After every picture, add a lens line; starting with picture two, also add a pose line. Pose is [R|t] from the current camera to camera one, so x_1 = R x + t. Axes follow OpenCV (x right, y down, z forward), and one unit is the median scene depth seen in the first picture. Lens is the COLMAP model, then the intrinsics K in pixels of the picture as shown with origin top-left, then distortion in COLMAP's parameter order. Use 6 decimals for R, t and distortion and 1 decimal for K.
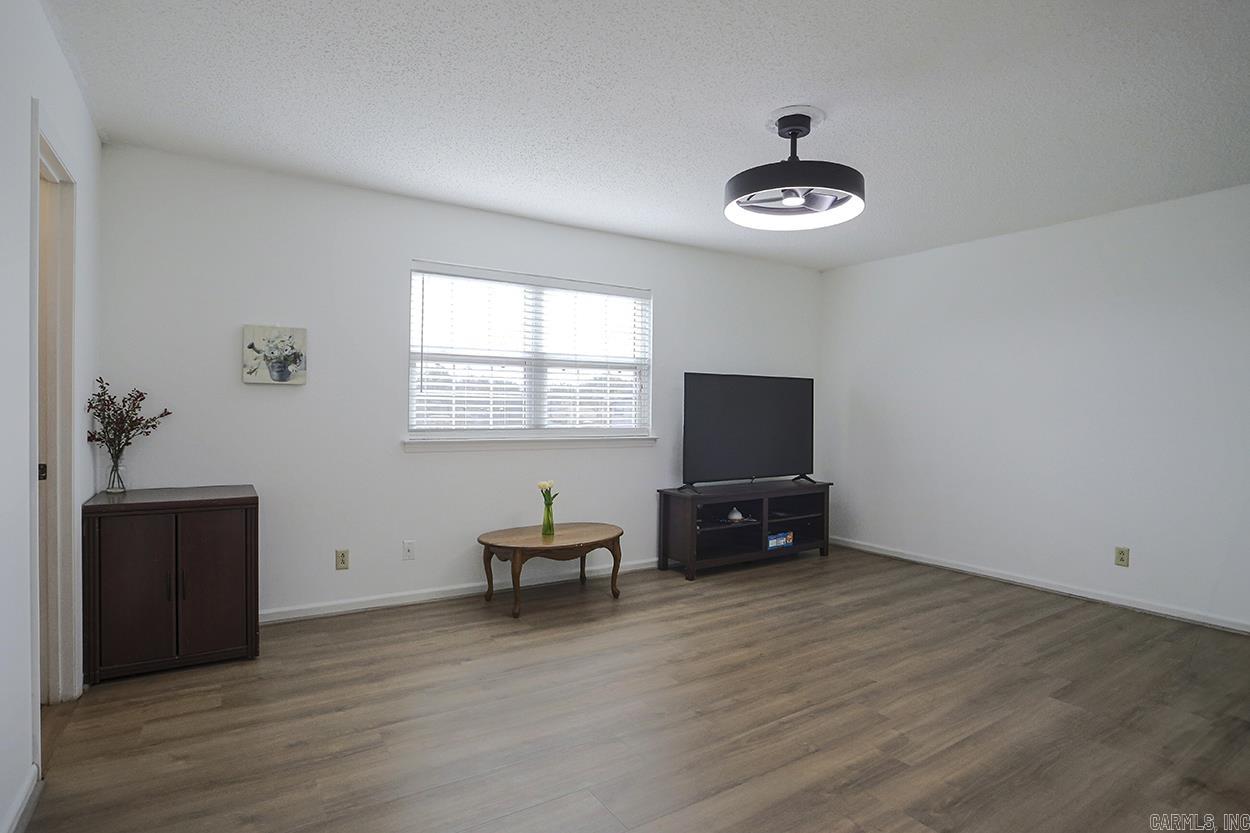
lens RADIAL K [[641.7, 0, 621.6], [0, 641.7, 426.2], [0, 0, 1]] dist [-0.041740, 0.000935]
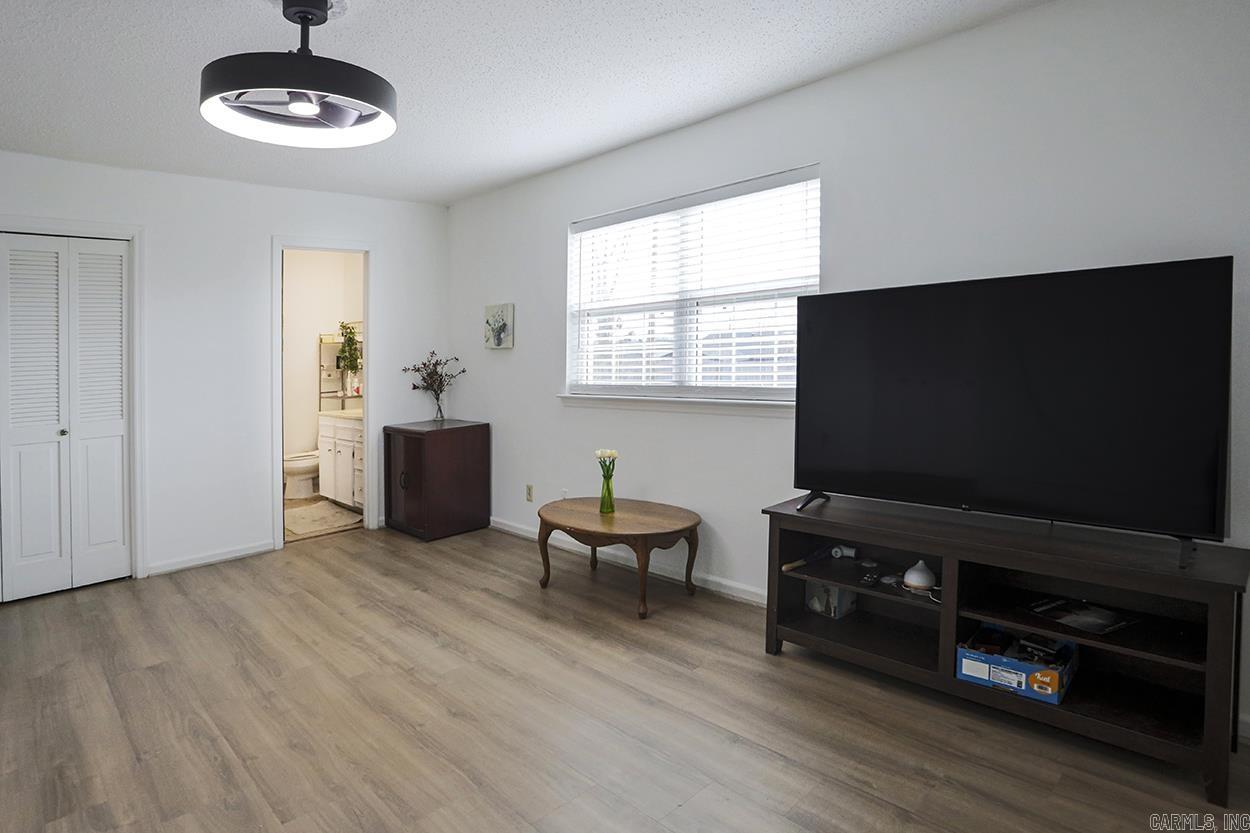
lens RADIAL K [[678.8, 0, 625.1], [0, 678.8, 362.4], [0, 0, 1]] dist [-0.024158, 0.000214]
pose [[0.202142, -0.013128, -0.979268, 0.748019], [0.000317, 0.999911, -0.013340, -0.015571], [0.979356, 0.002386, 0.202128, 0.820325]]
